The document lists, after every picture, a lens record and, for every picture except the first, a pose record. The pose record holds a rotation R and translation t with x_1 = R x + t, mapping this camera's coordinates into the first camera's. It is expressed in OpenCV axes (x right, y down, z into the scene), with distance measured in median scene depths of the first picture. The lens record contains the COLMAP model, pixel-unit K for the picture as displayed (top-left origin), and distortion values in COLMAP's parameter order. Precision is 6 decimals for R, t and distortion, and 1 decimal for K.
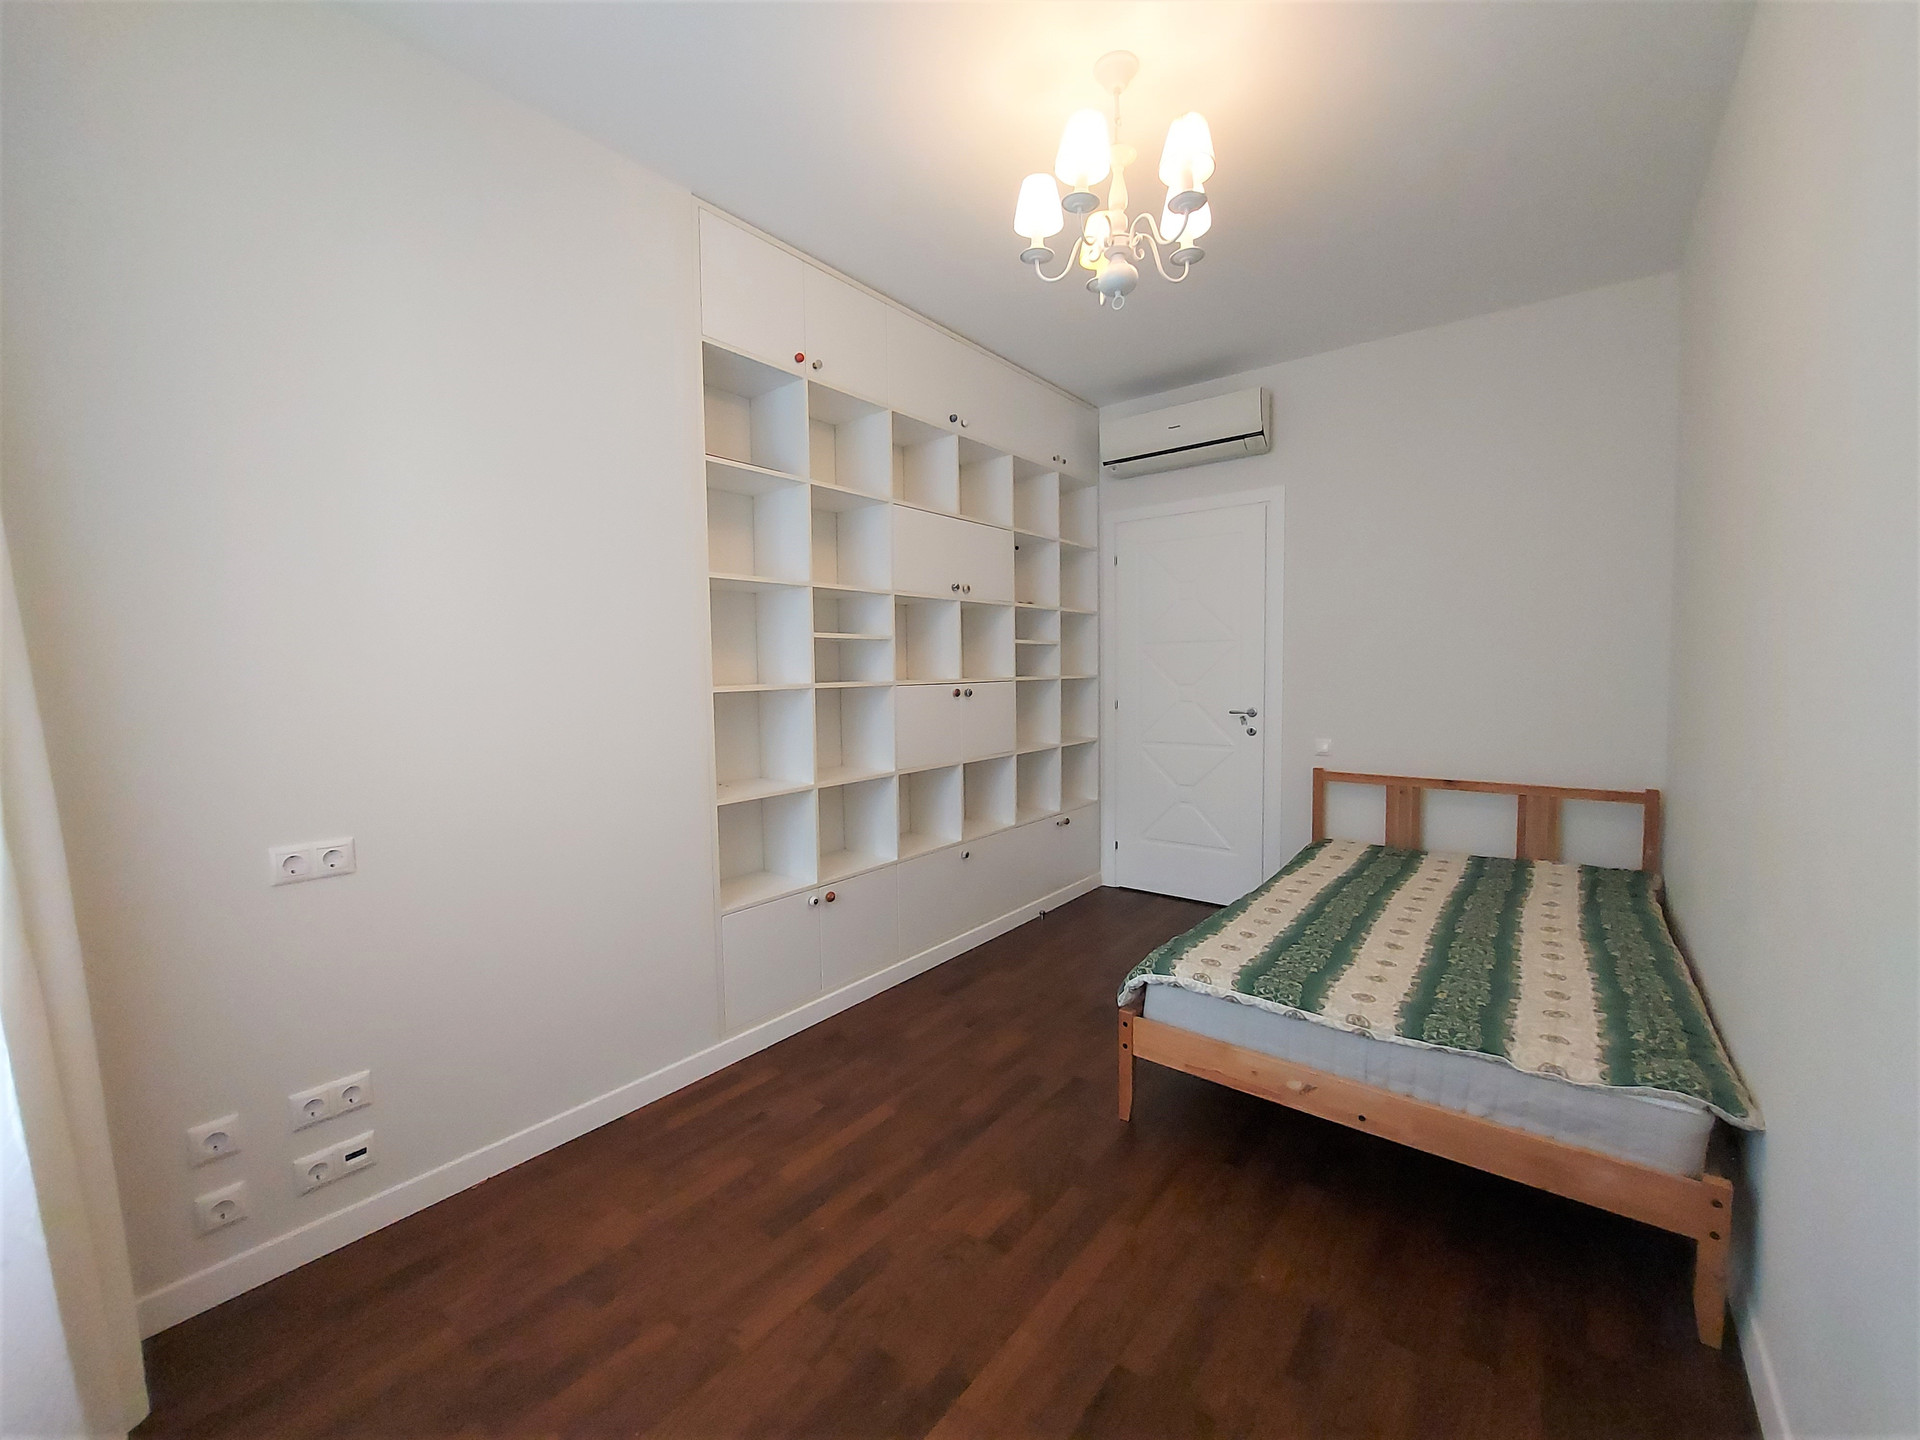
lens RADIAL K [[765.7, 0, 952.4], [0, 765.7, 717.6], [0, 0, 1]] dist [-0.020534, 0.000350]
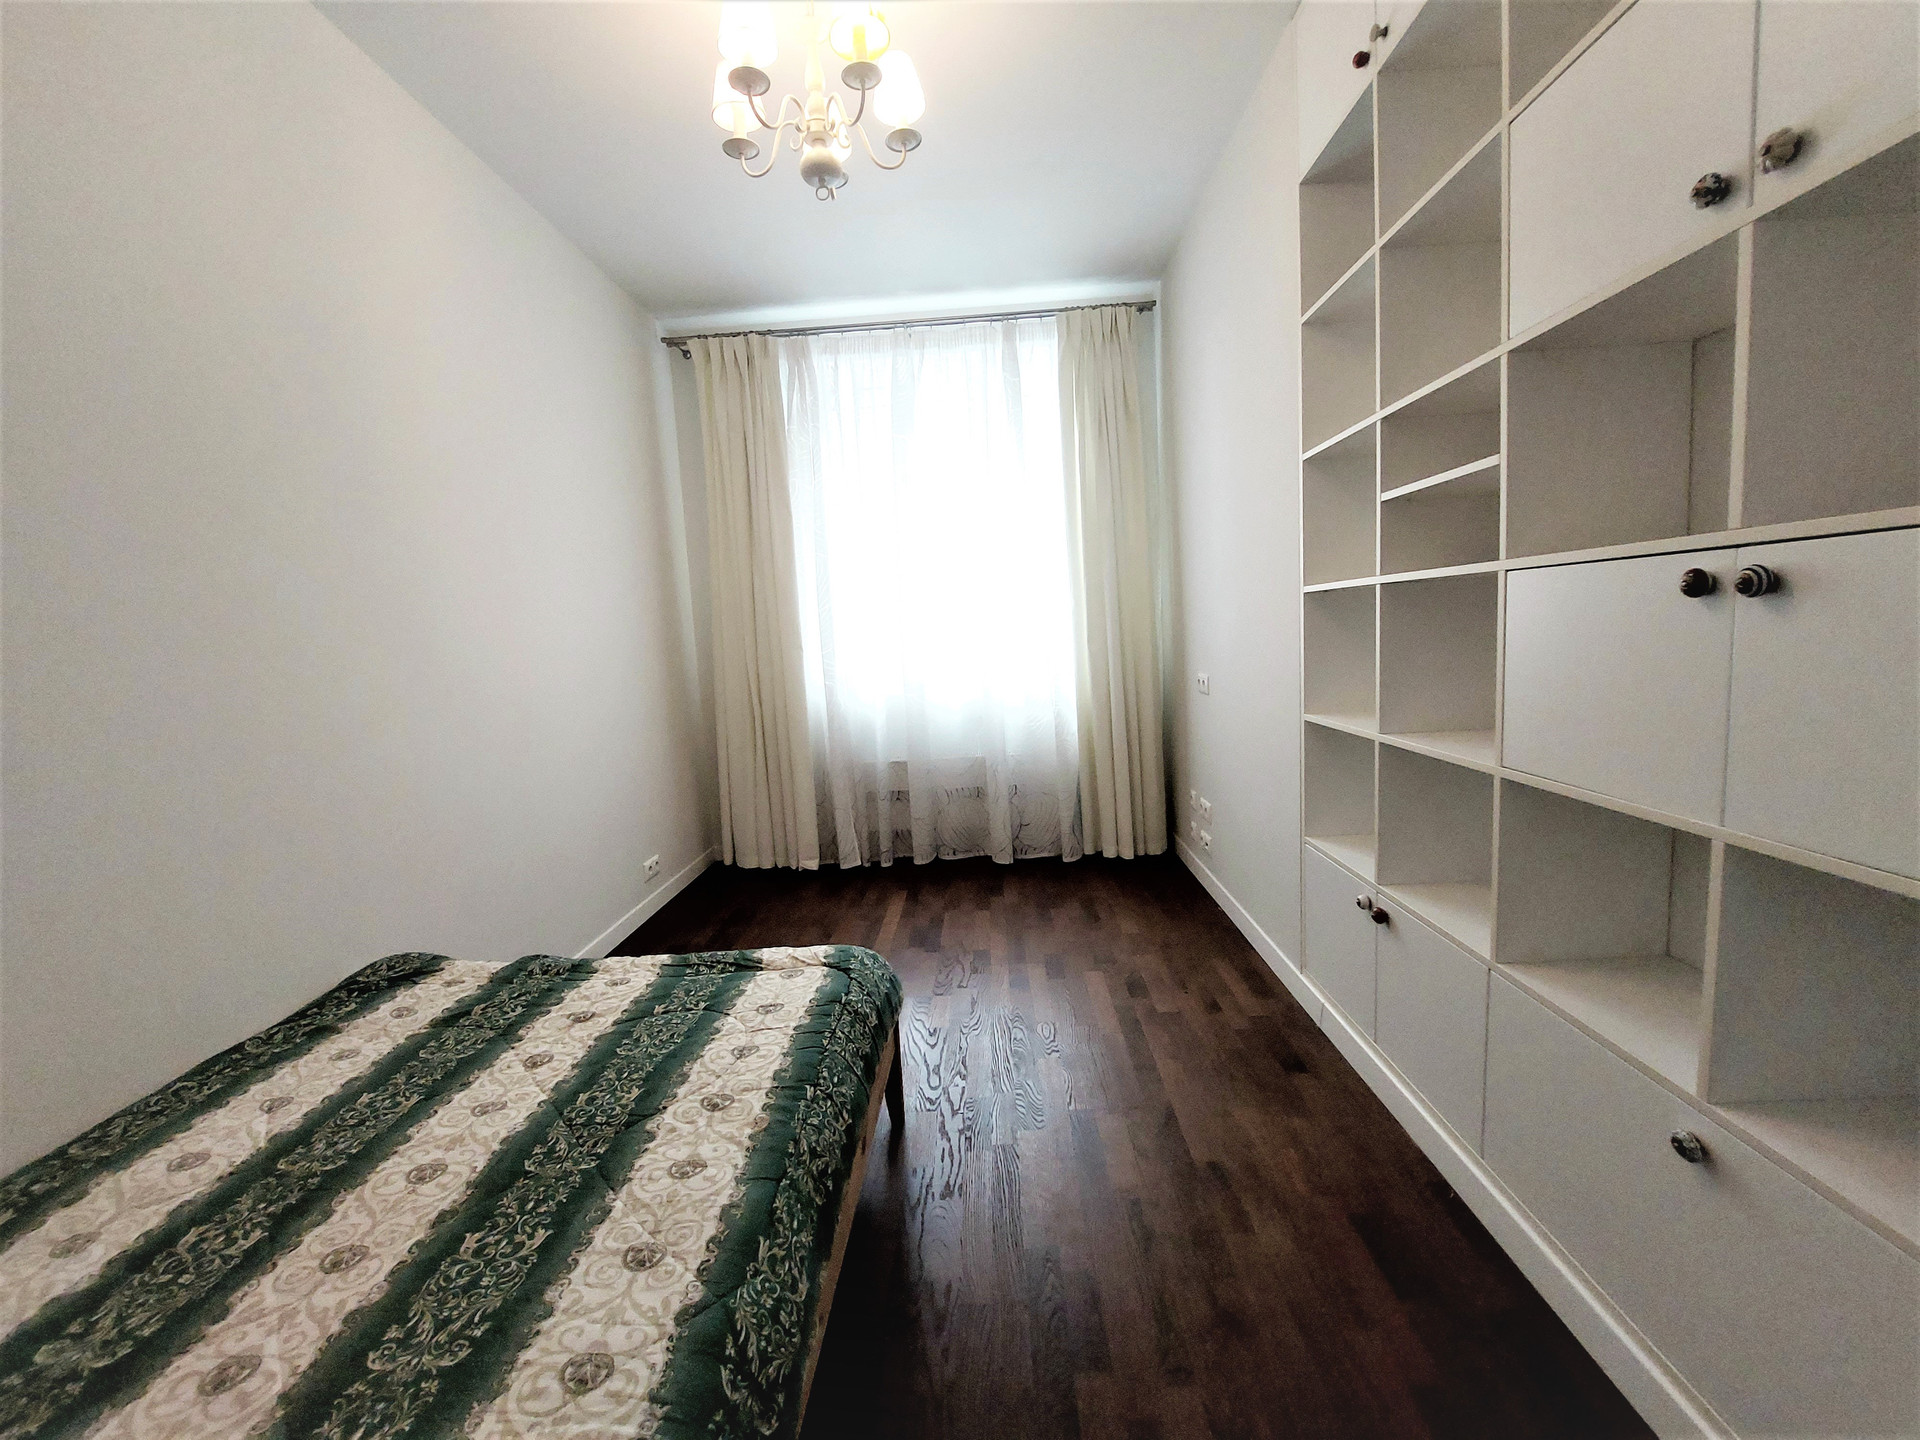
lens RADIAL K [[765.7, 0, 952.4], [0, 765.7, 717.6], [0, 0, 1]] dist [-0.020534, 0.000350]
pose [[-0.803418, 0.133514, -0.580254, 0.394916], [0.035574, 0.983558, 0.177057, -0.042653], [0.594352, 0.121608, -0.794957, 1.071830]]
